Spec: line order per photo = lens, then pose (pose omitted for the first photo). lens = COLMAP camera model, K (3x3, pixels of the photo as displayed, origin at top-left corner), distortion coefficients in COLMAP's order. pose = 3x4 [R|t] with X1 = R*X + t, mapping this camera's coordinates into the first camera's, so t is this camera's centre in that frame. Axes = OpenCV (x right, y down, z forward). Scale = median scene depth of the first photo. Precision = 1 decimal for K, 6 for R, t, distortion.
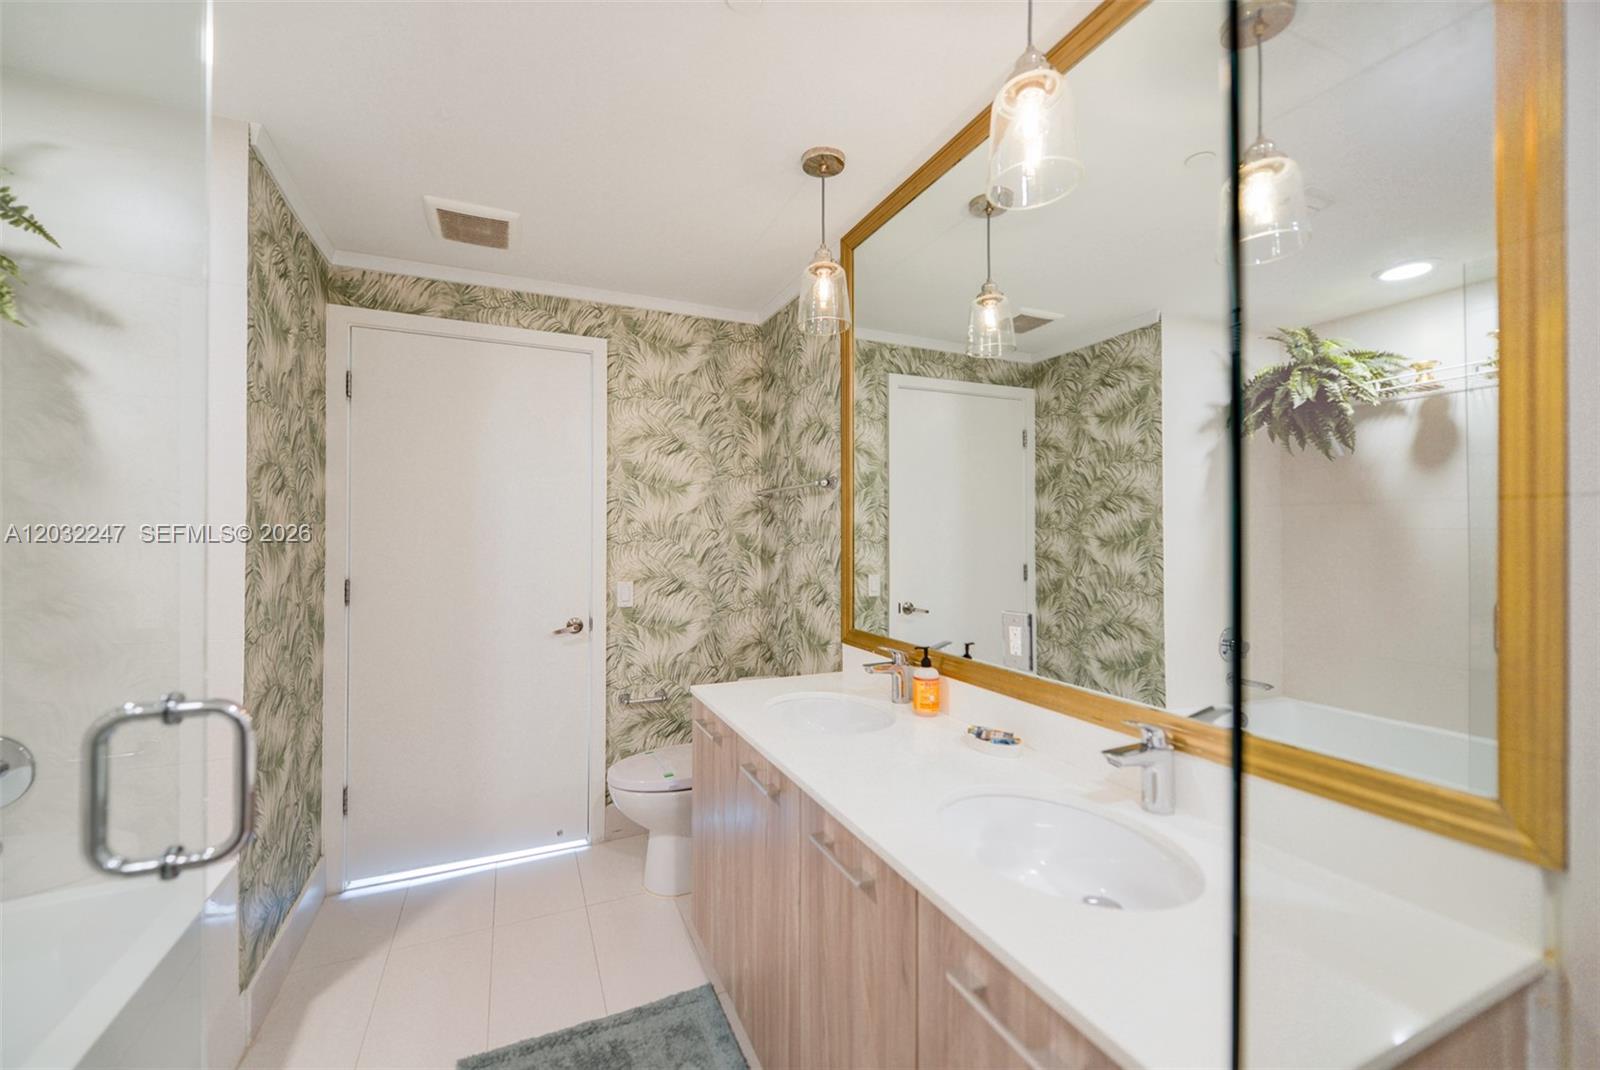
lens RADIAL K [[637.6, 0, 799.8], [0, 637.6, 535.2], [0, 0, 1]] dist [0.005550, -0.002688]
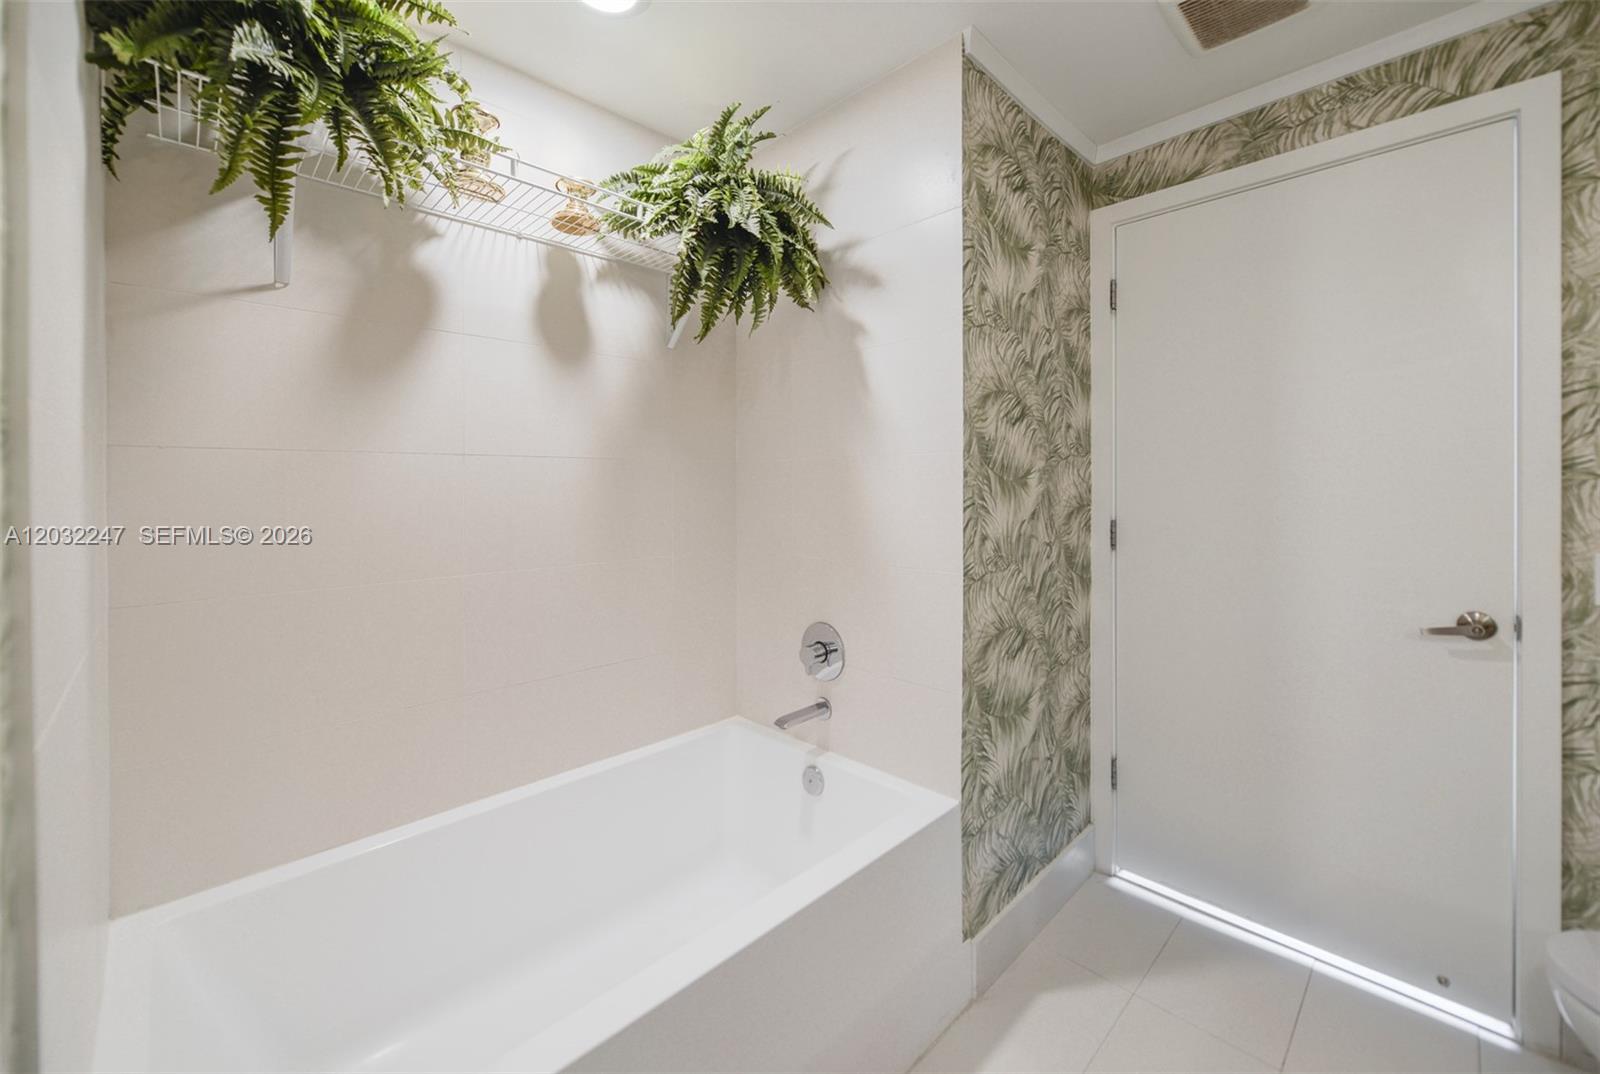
lens RADIAL K [[637.6, 0, 796.8], [0, 637.6, 486.9], [0, 0, 1]] dist [0.005550, -0.002688]
pose [[0.334209, 0.000290, -0.942499, -0.035734], [0.009850, 0.999944, 0.003800, 0.017954], [0.942447, -0.010553, 0.334188, 0.328997]]
